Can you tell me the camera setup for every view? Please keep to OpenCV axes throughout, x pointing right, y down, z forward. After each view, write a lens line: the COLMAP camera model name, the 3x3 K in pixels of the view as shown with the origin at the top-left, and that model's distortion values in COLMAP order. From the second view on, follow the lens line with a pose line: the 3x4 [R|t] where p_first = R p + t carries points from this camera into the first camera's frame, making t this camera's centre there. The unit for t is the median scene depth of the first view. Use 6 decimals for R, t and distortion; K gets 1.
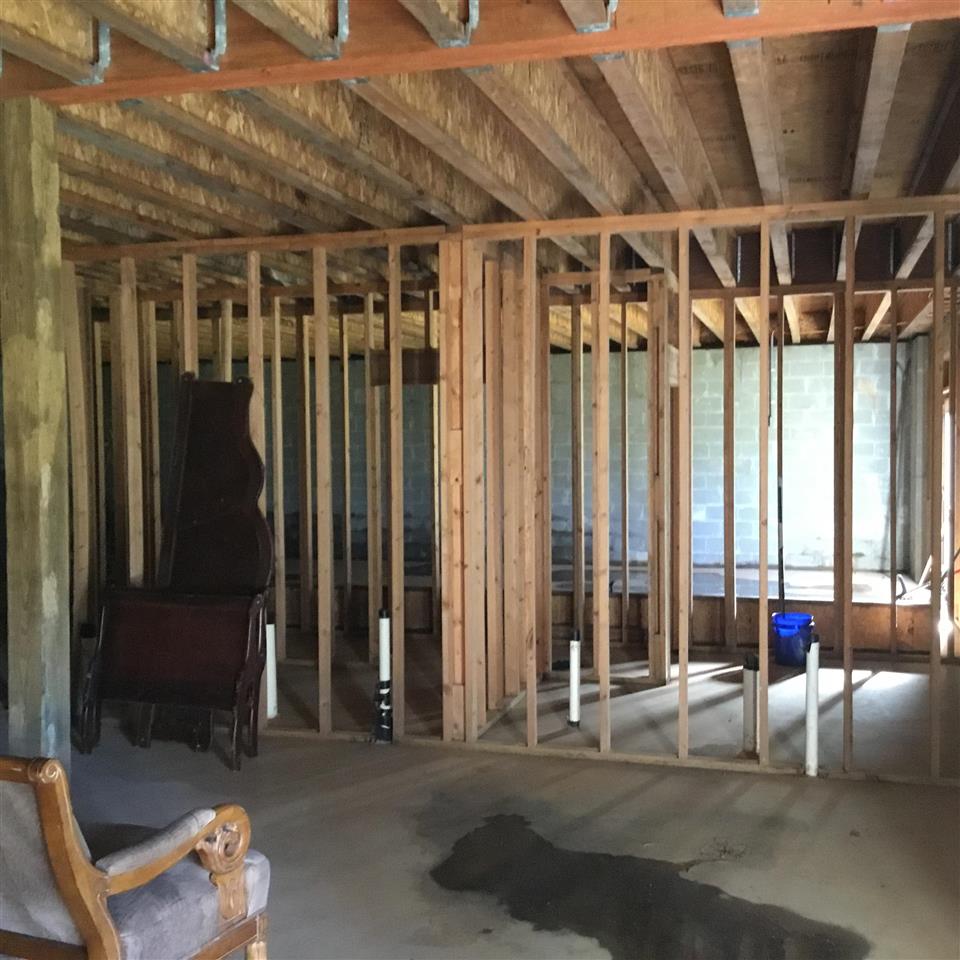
lens RADIAL K [[1162.1, 0, 482.0], [0, 1162.1, 483.3], [0, 0, 1]] dist [0.072528, -0.045354]
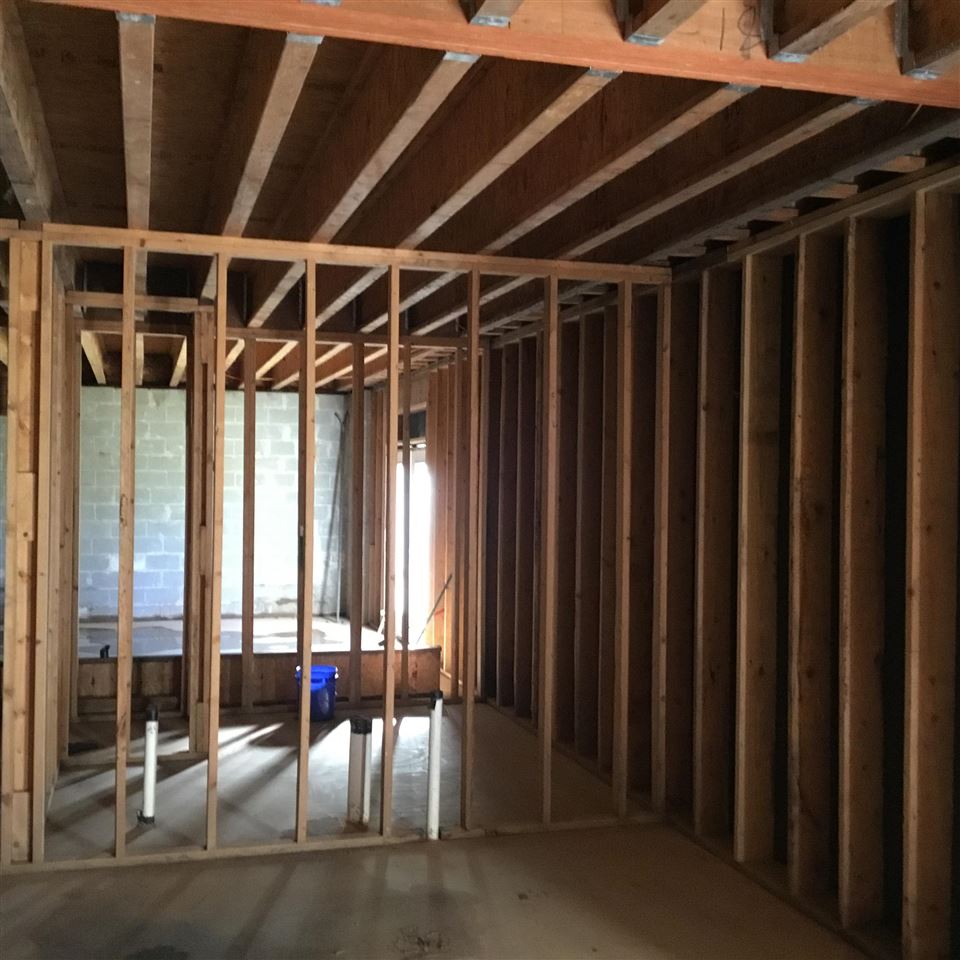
lens RADIAL K [[1153.7, 0, 477.9], [0, 1153.7, 472.7], [0, 0, 1]] dist [0.141112, -0.301748]
pose [[0.845927, 0.019527, 0.532941, -0.190088], [0.004825, 0.999008, -0.044262, -0.008359], [-0.533277, 0.040014, 0.844994, 0.147643]]
